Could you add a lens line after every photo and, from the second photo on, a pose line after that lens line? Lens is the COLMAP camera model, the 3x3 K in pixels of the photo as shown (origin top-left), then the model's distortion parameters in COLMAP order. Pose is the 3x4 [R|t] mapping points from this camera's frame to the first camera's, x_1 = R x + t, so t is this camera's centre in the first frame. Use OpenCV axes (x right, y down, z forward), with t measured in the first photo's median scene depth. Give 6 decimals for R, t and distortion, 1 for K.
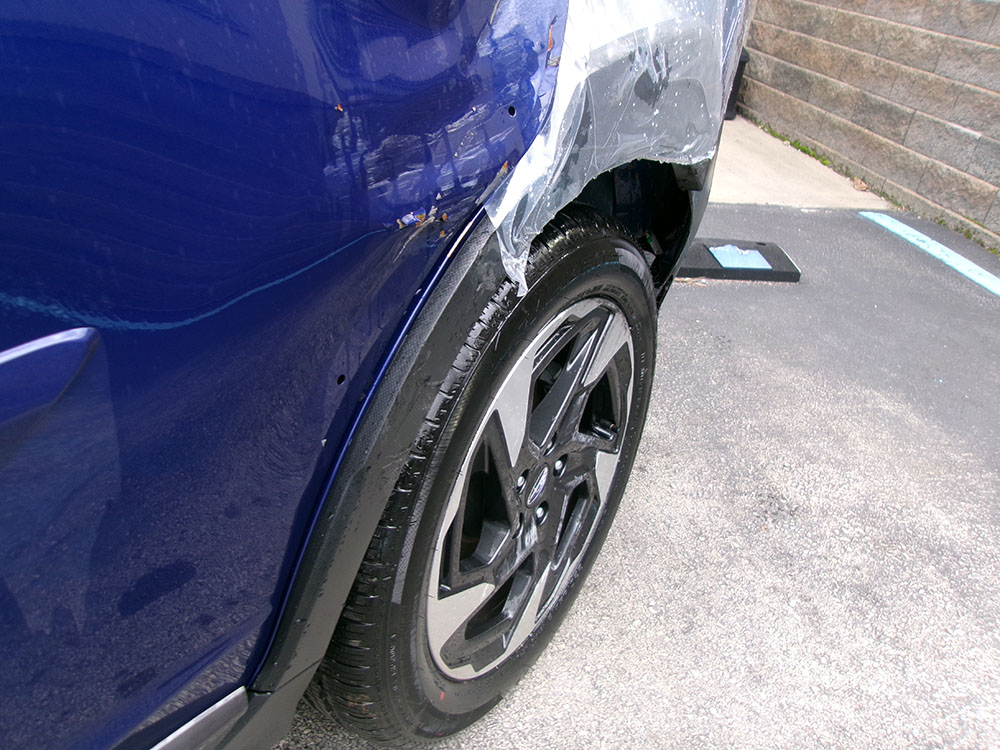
lens RADIAL K [[769.5, 0, 497.7], [0, 769.5, 375.7], [0, 0, 1]] dist [-0.017925, 0.036443]
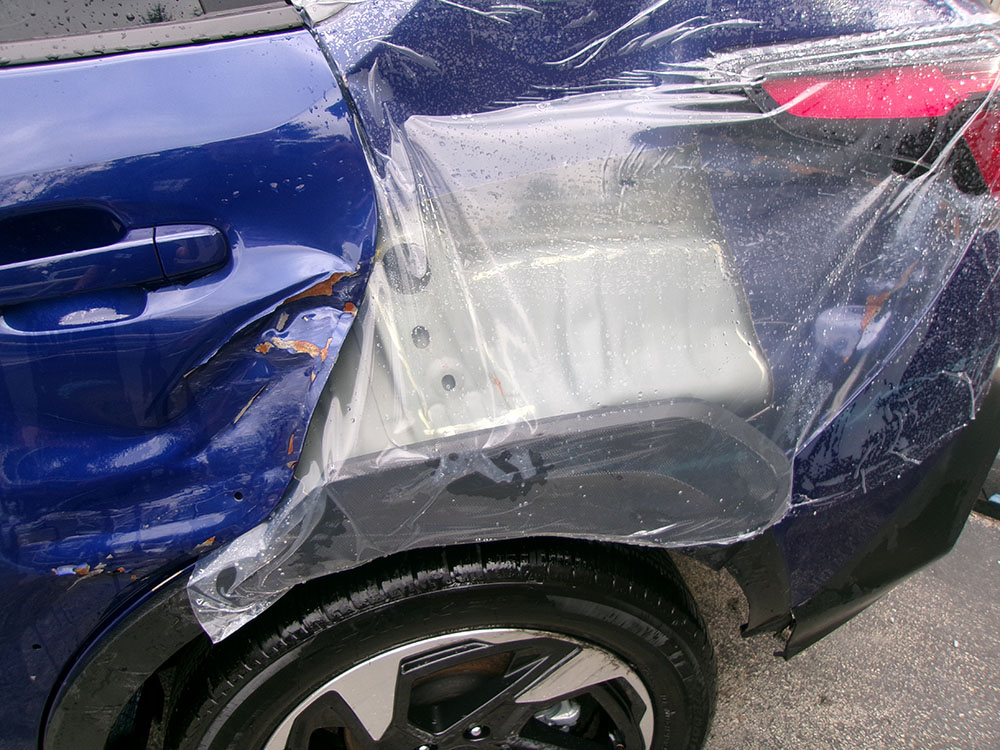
lens RADIAL K [[769.5, 0, 501.5], [0, 769.5, 378.6], [0, 0, 1]] dist [-0.017925, 0.036443]
pose [[0.701376, 0.327093, -0.633310, 1.035121], [-0.337878, 0.934896, 0.108665, -0.828535], [0.627623, 0.137766, 0.766231, 0.386632]]
